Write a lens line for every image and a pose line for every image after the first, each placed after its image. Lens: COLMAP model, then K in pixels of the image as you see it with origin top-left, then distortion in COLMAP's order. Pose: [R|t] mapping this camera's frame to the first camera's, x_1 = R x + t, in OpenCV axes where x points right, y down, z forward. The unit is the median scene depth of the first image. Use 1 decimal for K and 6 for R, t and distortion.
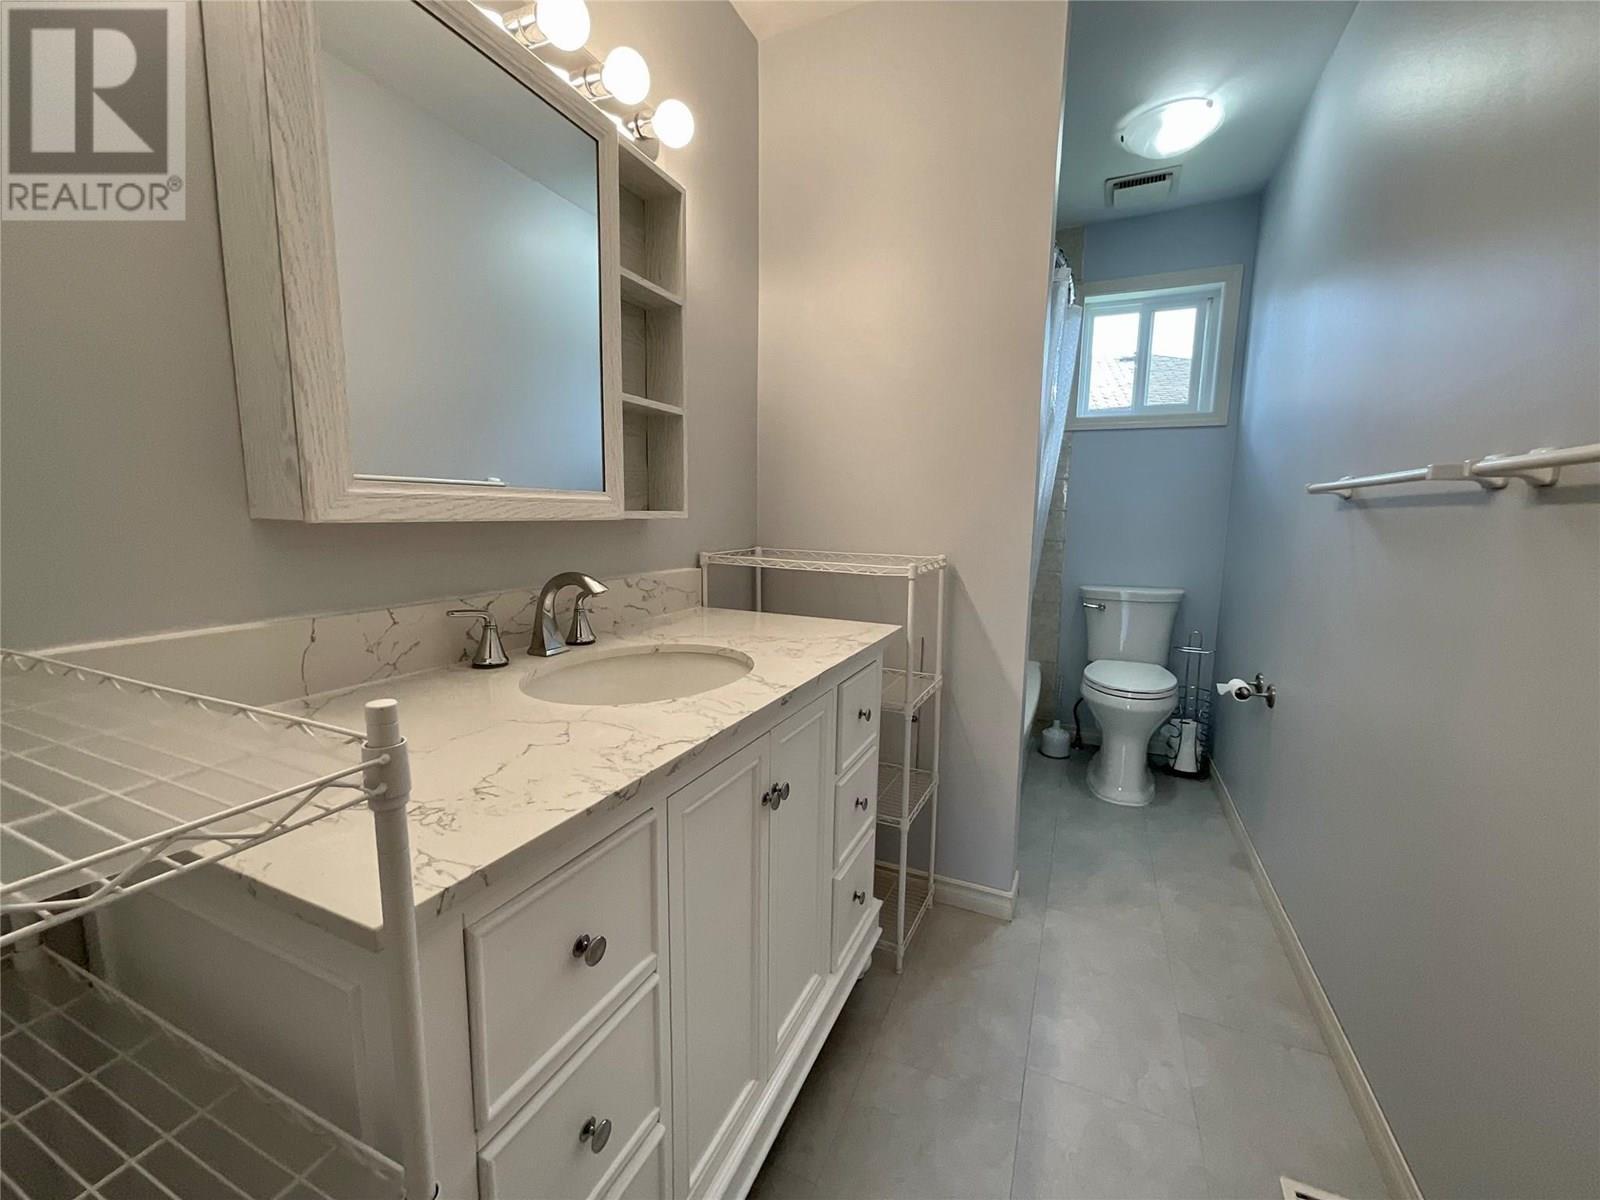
lens RADIAL K [[647.1, 0, 800.8], [0, 647.1, 597.2], [0, 0, 1]] dist [0.000432, 0.000155]
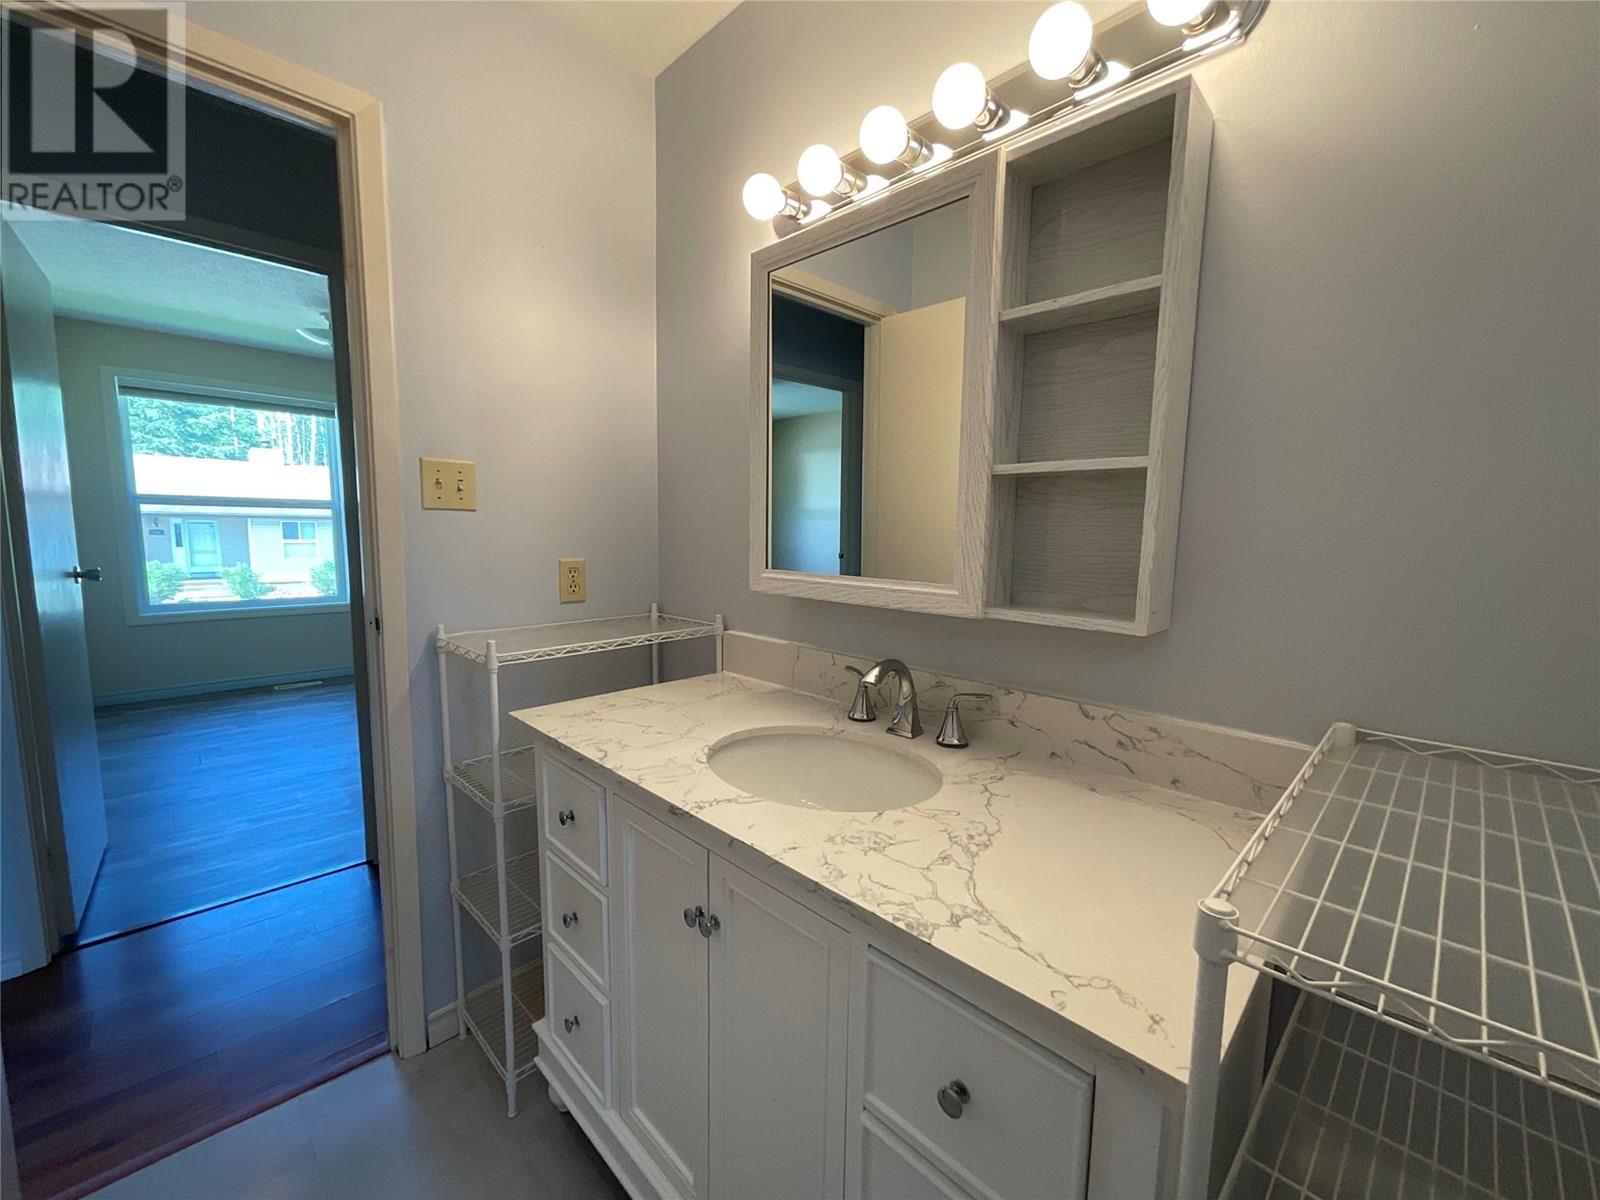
lens RADIAL K [[647.1, 0, 800.8], [0, 647.1, 597.2], [0, 0, 1]] dist [0.000432, 0.000155]
pose [[-0.350279, 0.081088, -0.933129, 0.747973], [-0.145156, 0.979510, 0.139608, -0.298751], [0.925329, 0.184351, -0.331331, 1.378413]]
